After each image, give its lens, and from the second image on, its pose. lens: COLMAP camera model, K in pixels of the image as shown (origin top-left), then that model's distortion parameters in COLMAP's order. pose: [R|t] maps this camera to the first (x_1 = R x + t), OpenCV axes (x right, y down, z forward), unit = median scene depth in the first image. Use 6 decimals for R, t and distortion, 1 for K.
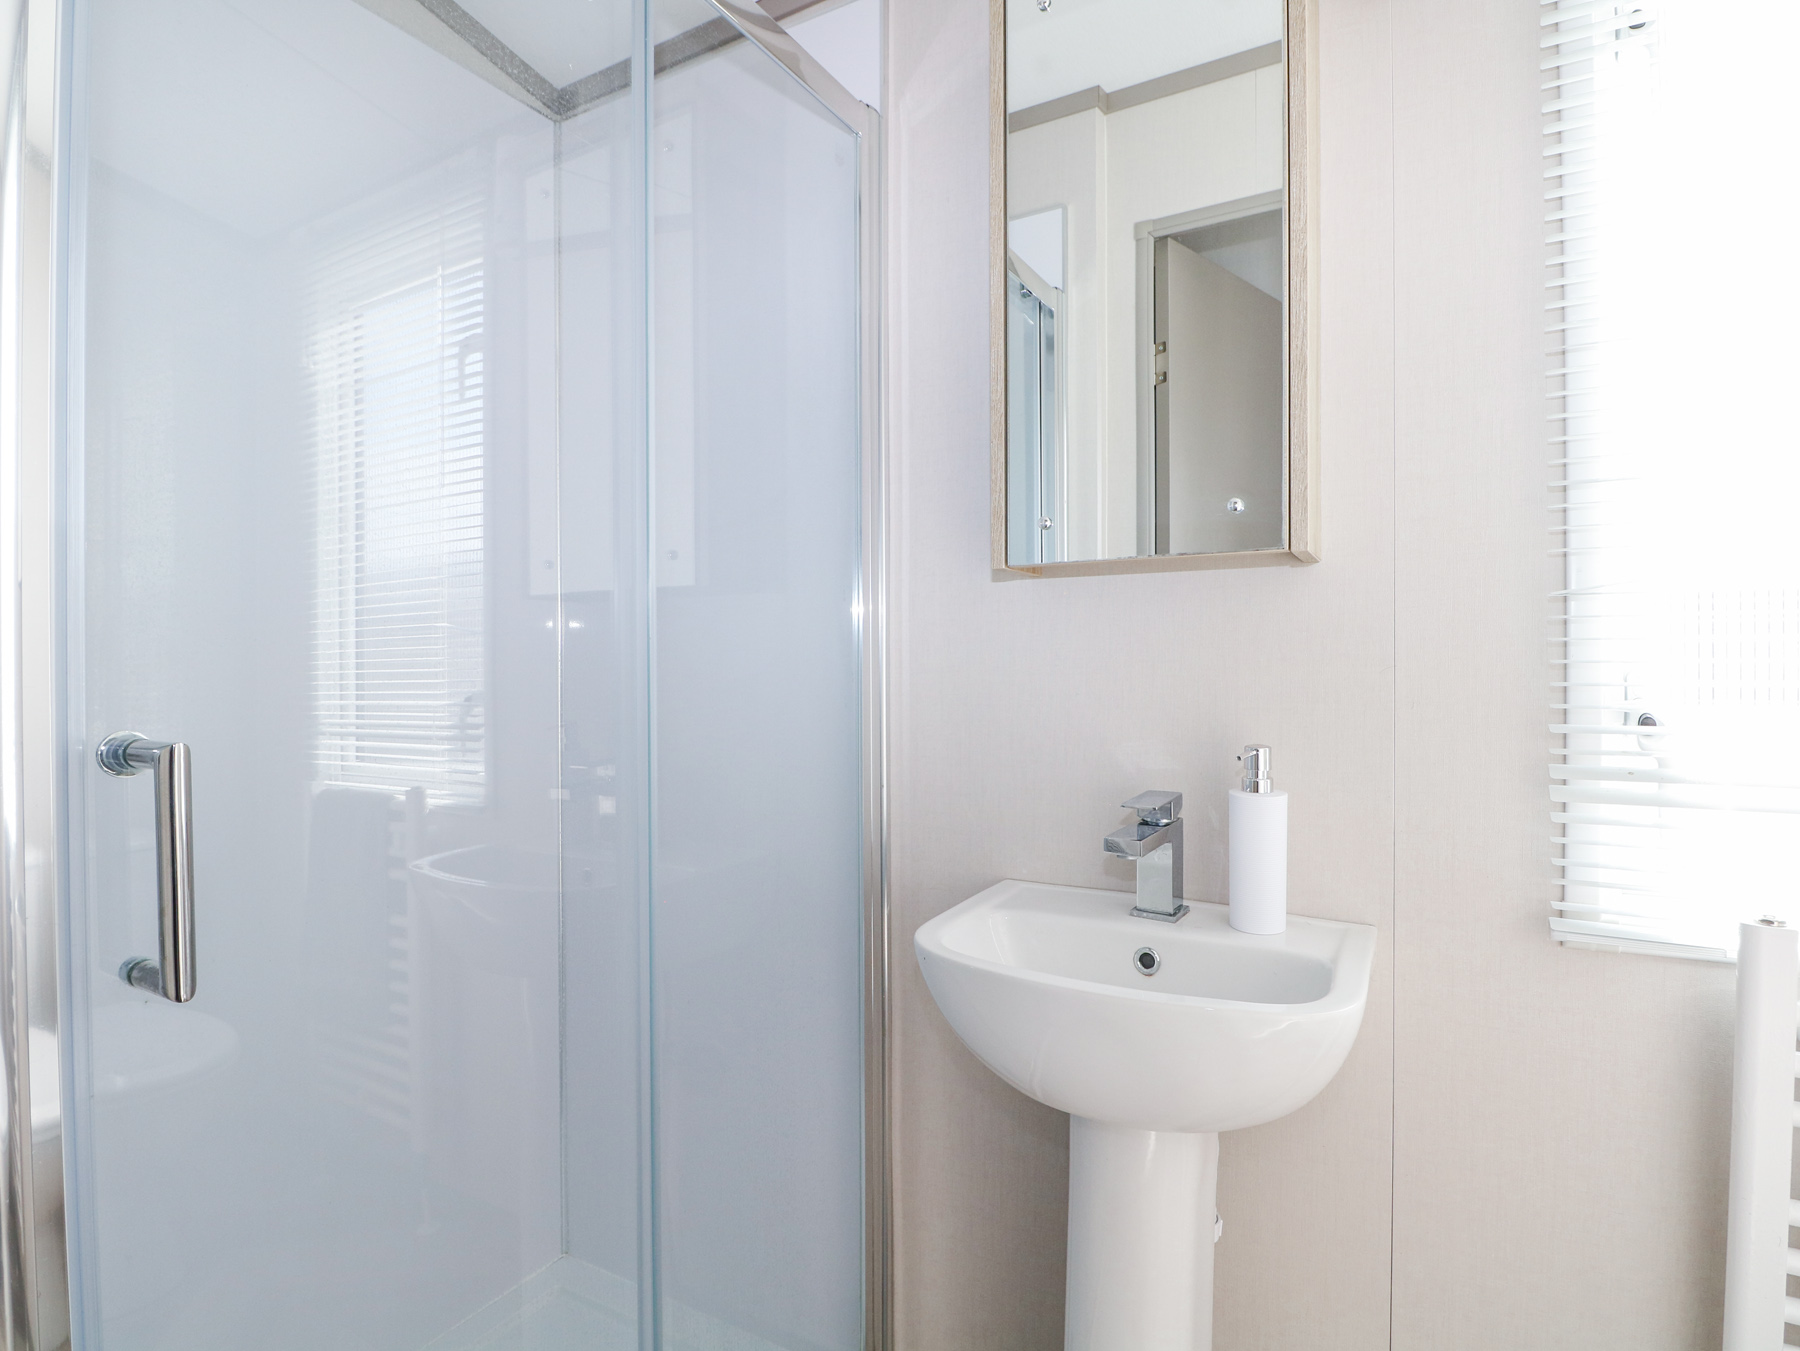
lens RADIAL K [[969.9, 0, 922.8], [0, 969.9, 670.9], [0, 0, 1]] dist [0.002396, -0.015639]
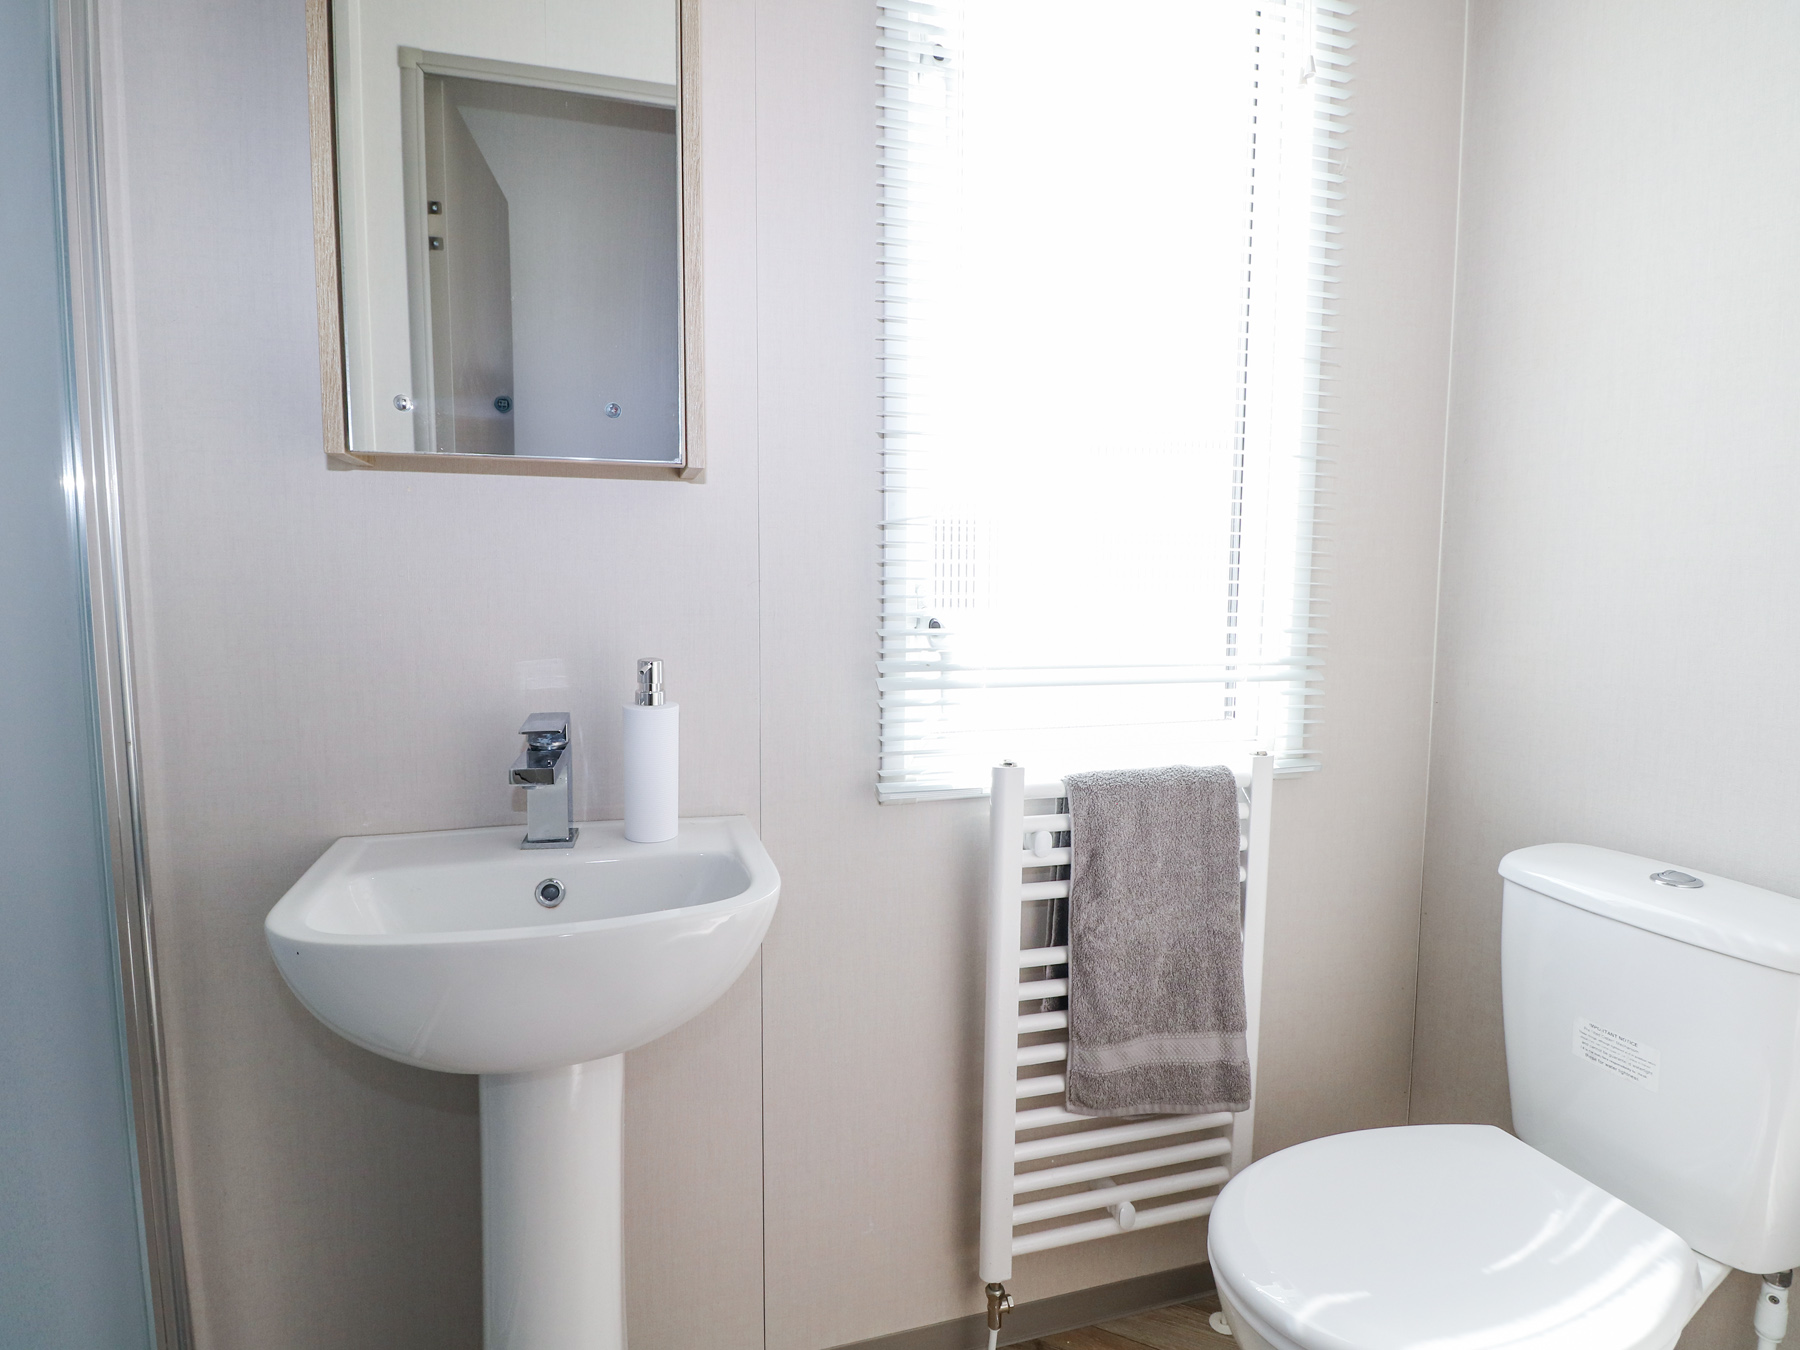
lens RADIAL K [[969.9, 0, 922.8], [0, 969.9, 670.4], [0, 0, 1]] dist [0.002396, -0.015639]
pose [[0.675807, -0.062599, 0.734416, -0.214490], [-0.007872, 0.995717, 0.092116, -0.006584], [-0.737037, -0.068034, 0.672420, 0.118753]]
